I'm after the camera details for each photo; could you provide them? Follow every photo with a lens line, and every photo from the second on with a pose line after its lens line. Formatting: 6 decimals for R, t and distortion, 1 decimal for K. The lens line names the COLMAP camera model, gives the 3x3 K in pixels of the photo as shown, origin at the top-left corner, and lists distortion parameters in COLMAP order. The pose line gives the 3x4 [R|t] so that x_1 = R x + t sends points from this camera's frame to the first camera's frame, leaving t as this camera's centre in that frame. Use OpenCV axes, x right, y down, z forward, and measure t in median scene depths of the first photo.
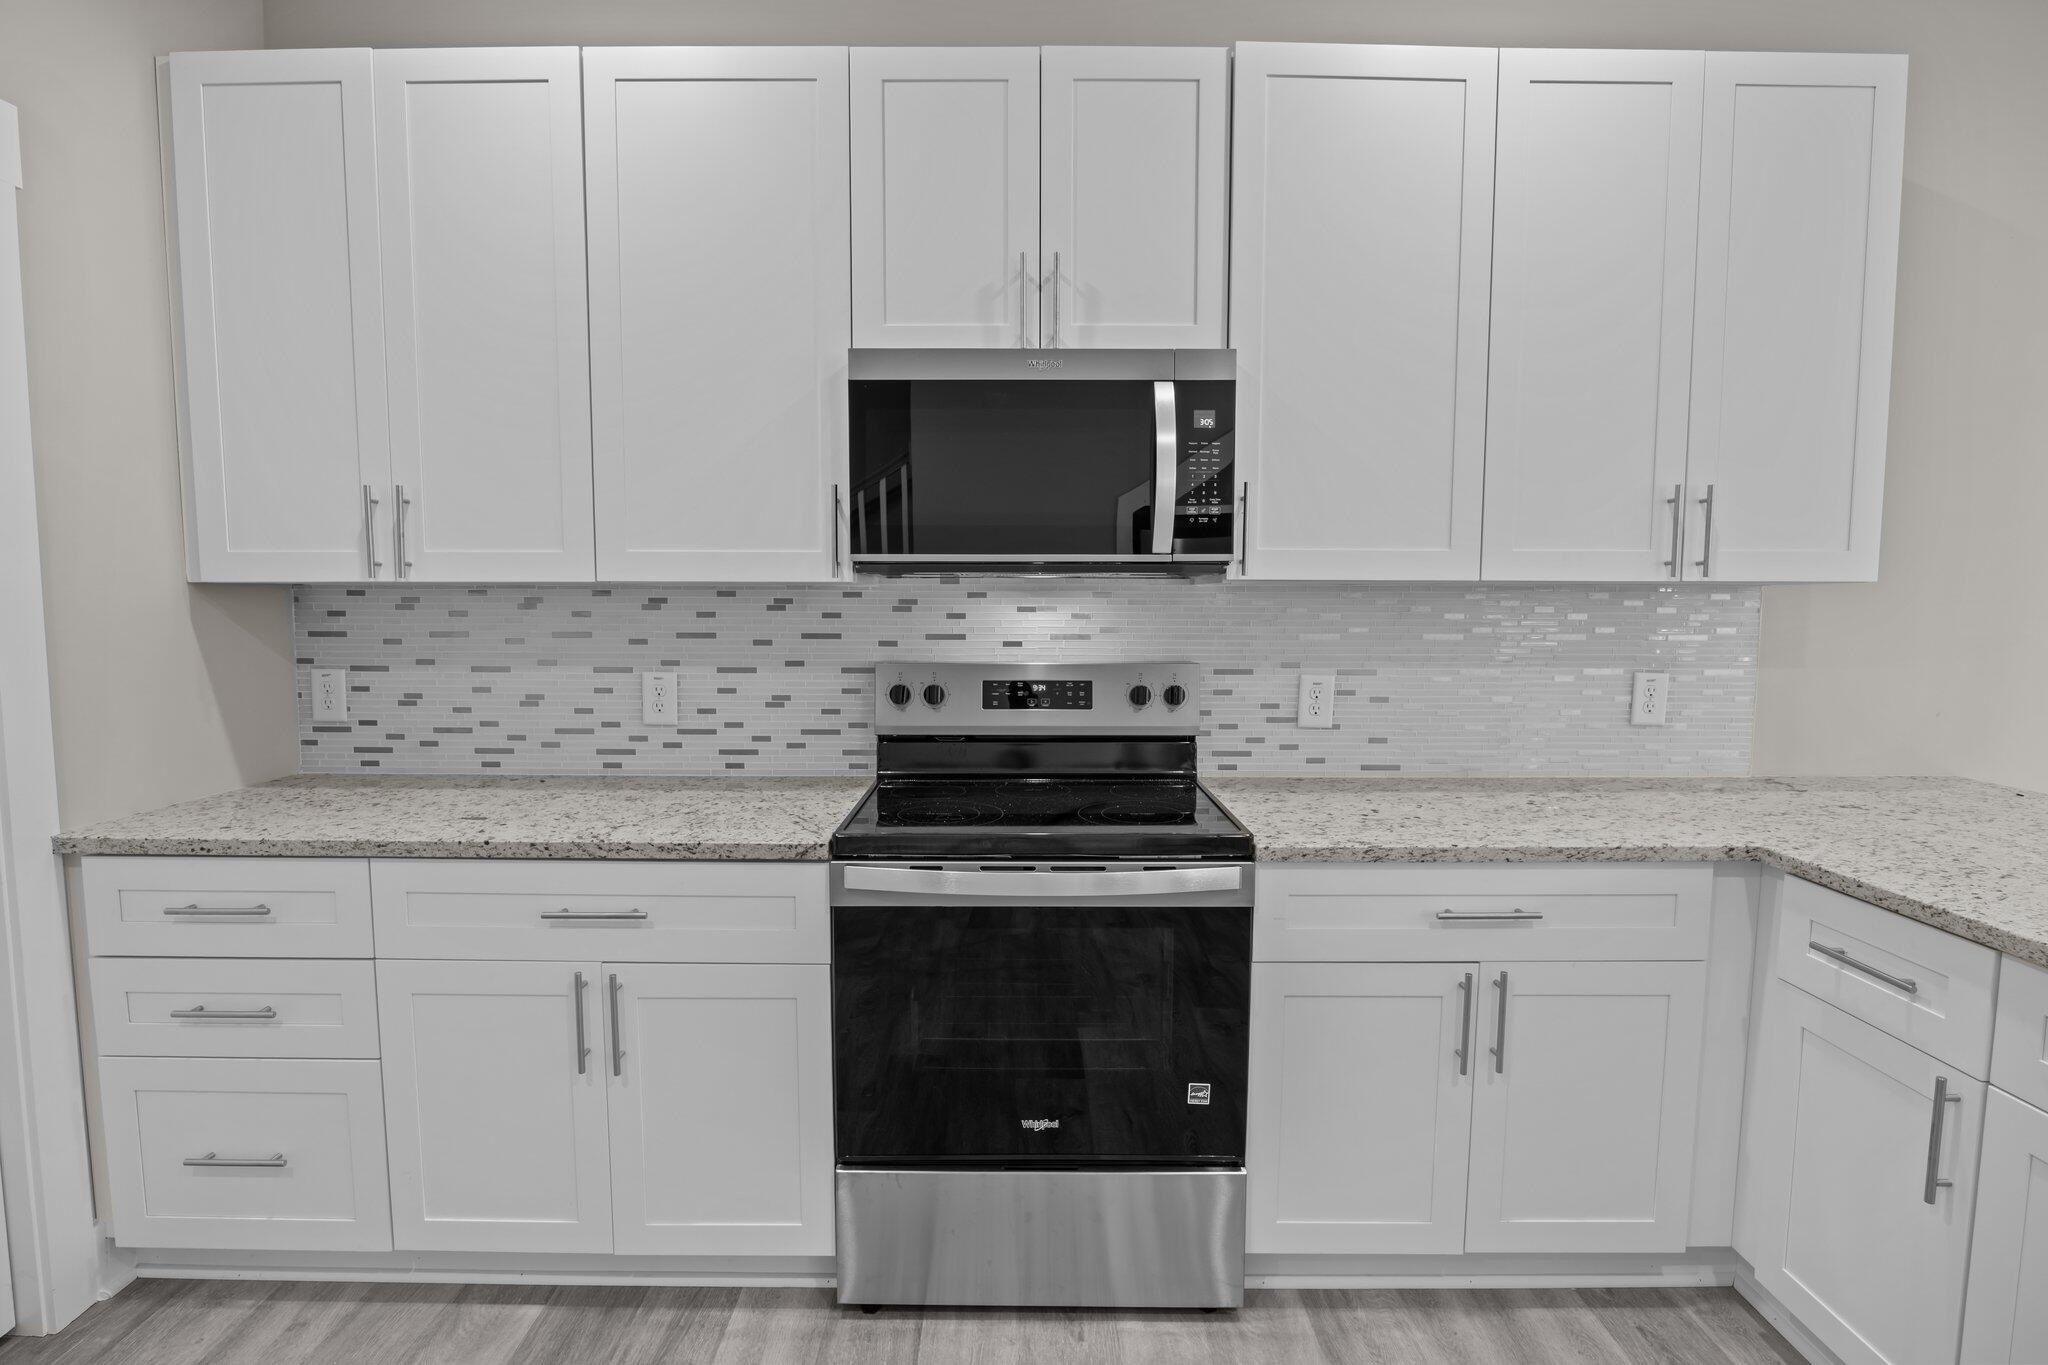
lens RADIAL K [[933.8, 0, 1025.7], [0, 933.8, 677.8], [0, 0, 1]] dist [-0.025193, 0.000879]
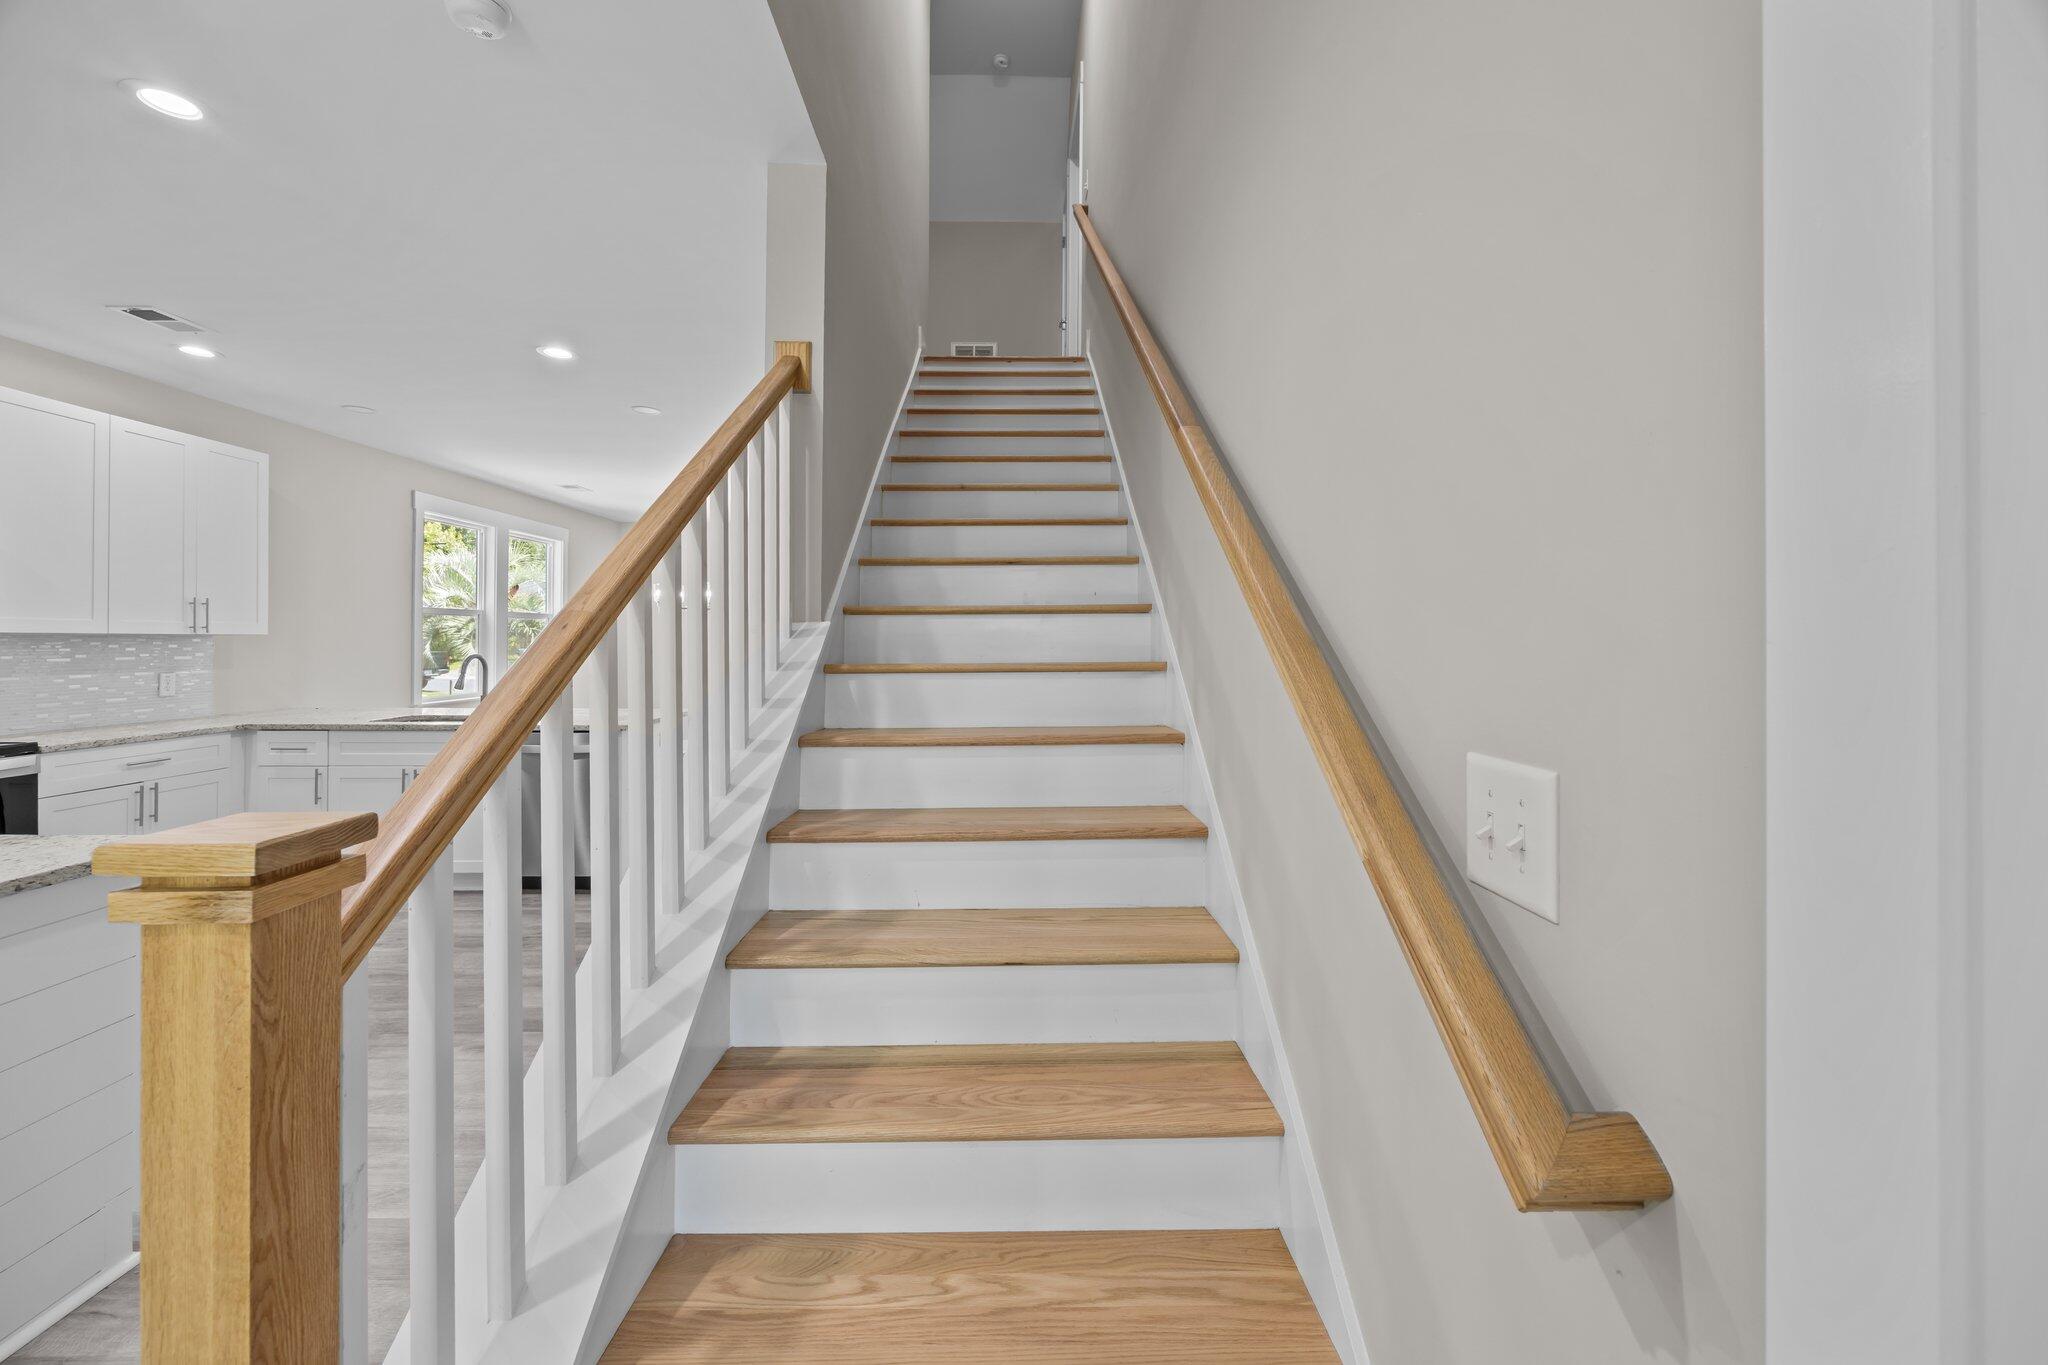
lens RADIAL K [[803.9, 0, 1023.0], [0, 803.9, 637.1], [0, 0, 1]] dist [-0.007308, -0.000455]
pose [[-0.029544, 0.008268, 0.999529, -1.382846], [0.078898, 0.996865, -0.005914, 0.086181], [-0.996445, 0.078686, -0.030104, -1.076019]]
